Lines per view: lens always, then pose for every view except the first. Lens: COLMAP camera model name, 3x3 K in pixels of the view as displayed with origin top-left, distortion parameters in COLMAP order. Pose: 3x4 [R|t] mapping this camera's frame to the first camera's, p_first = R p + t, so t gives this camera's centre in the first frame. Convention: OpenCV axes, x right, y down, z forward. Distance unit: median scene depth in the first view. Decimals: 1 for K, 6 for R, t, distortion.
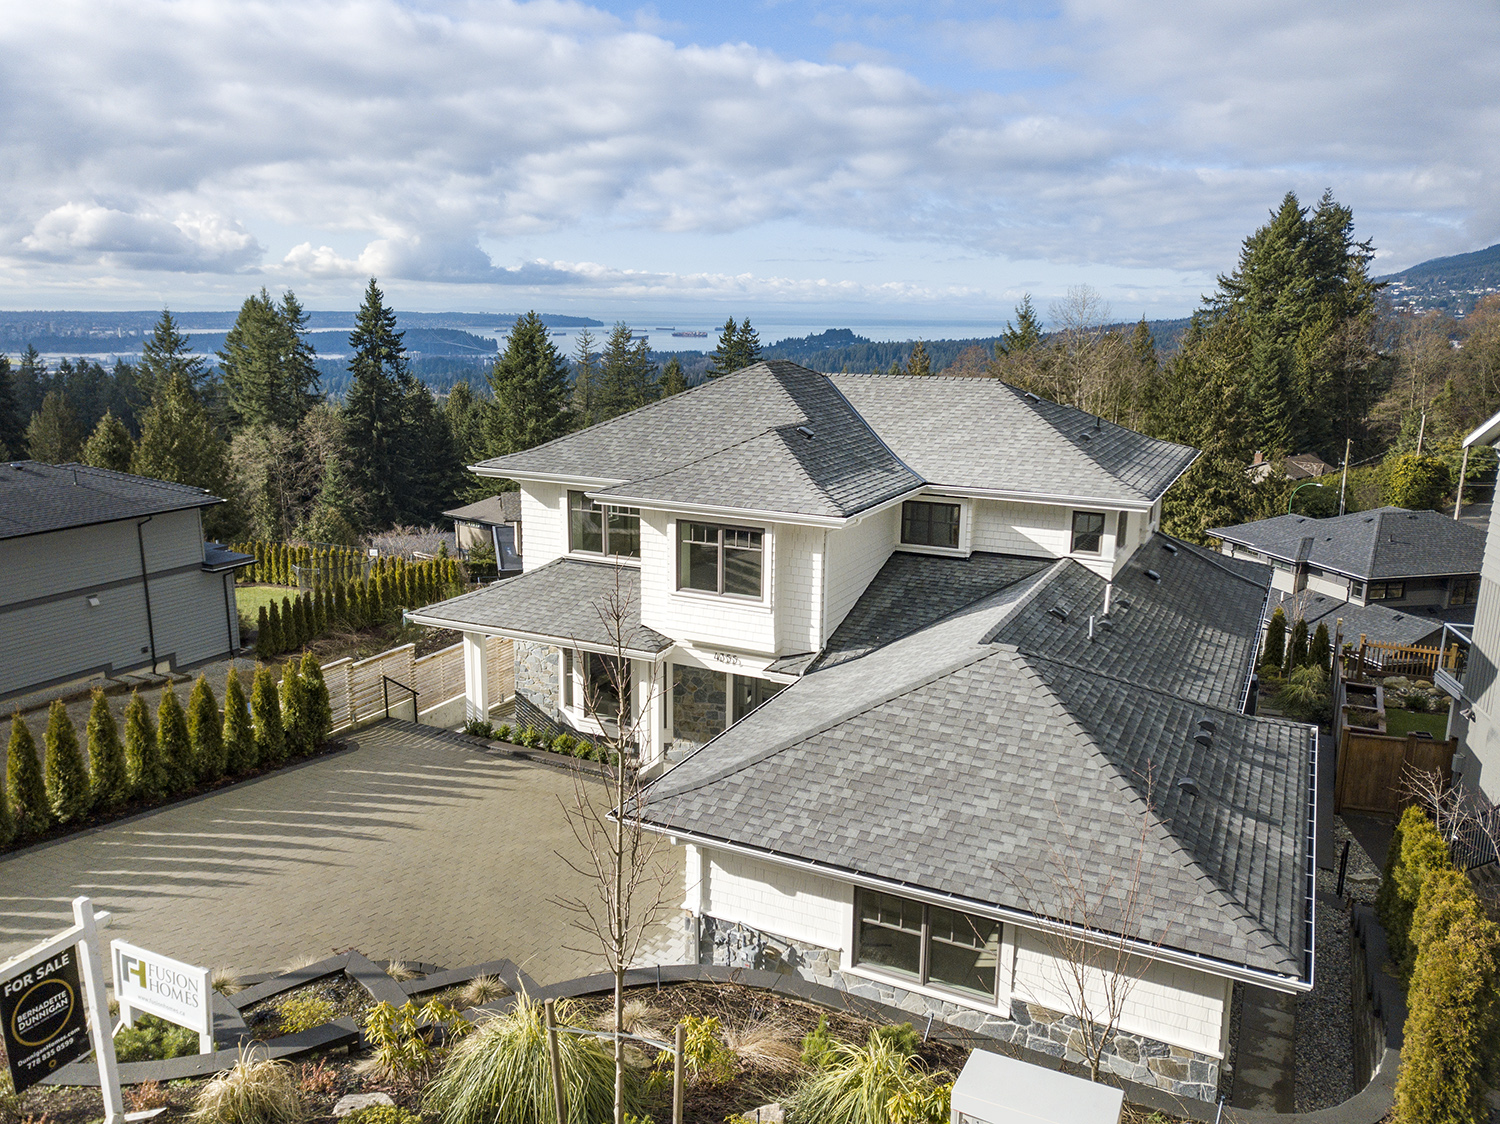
lens RADIAL K [[1128.7, 0, 744.1], [0, 1128.7, 573.6], [0, 0, 1]] dist [0.035010, 0.003711]
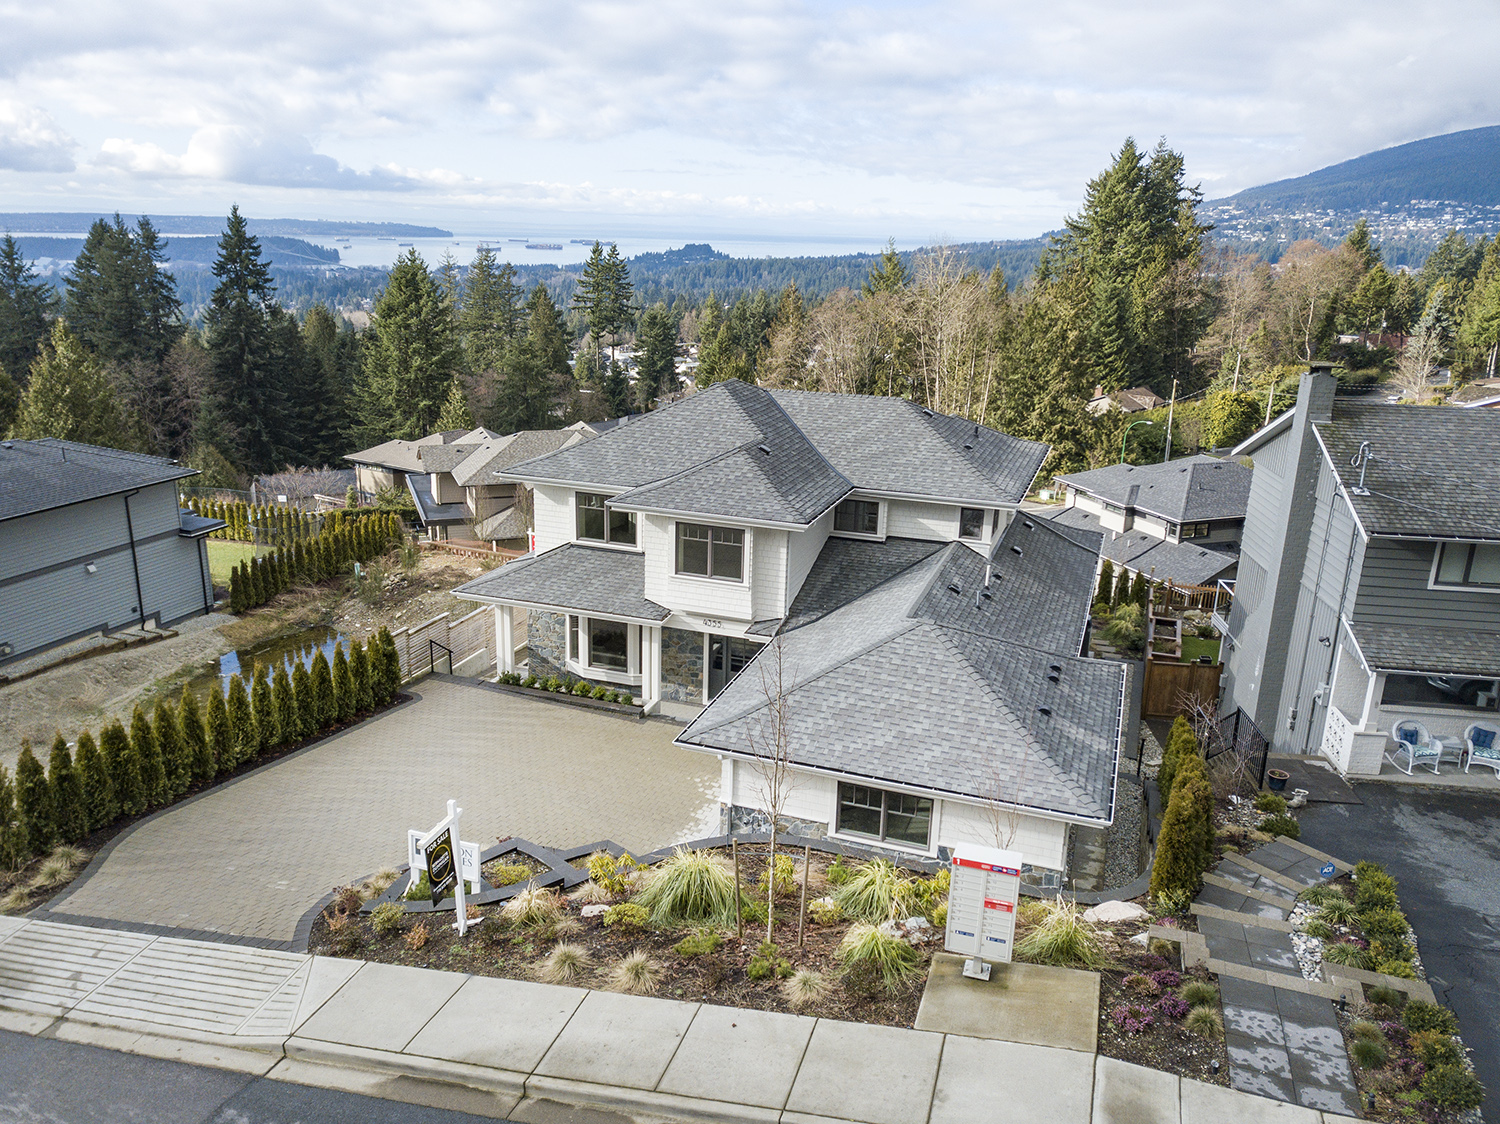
lens RADIAL K [[1143.0, 0, 738.3], [0, 1143.0, 569.1], [0, 0, 1]] dist [0.050415, -0.014320]
pose [[0.992606, -0.021279, 0.119505, -0.108198], [0.012822, 0.997387, 0.071095, -0.063298], [-0.120705, -0.069037, 0.990285, -0.256467]]
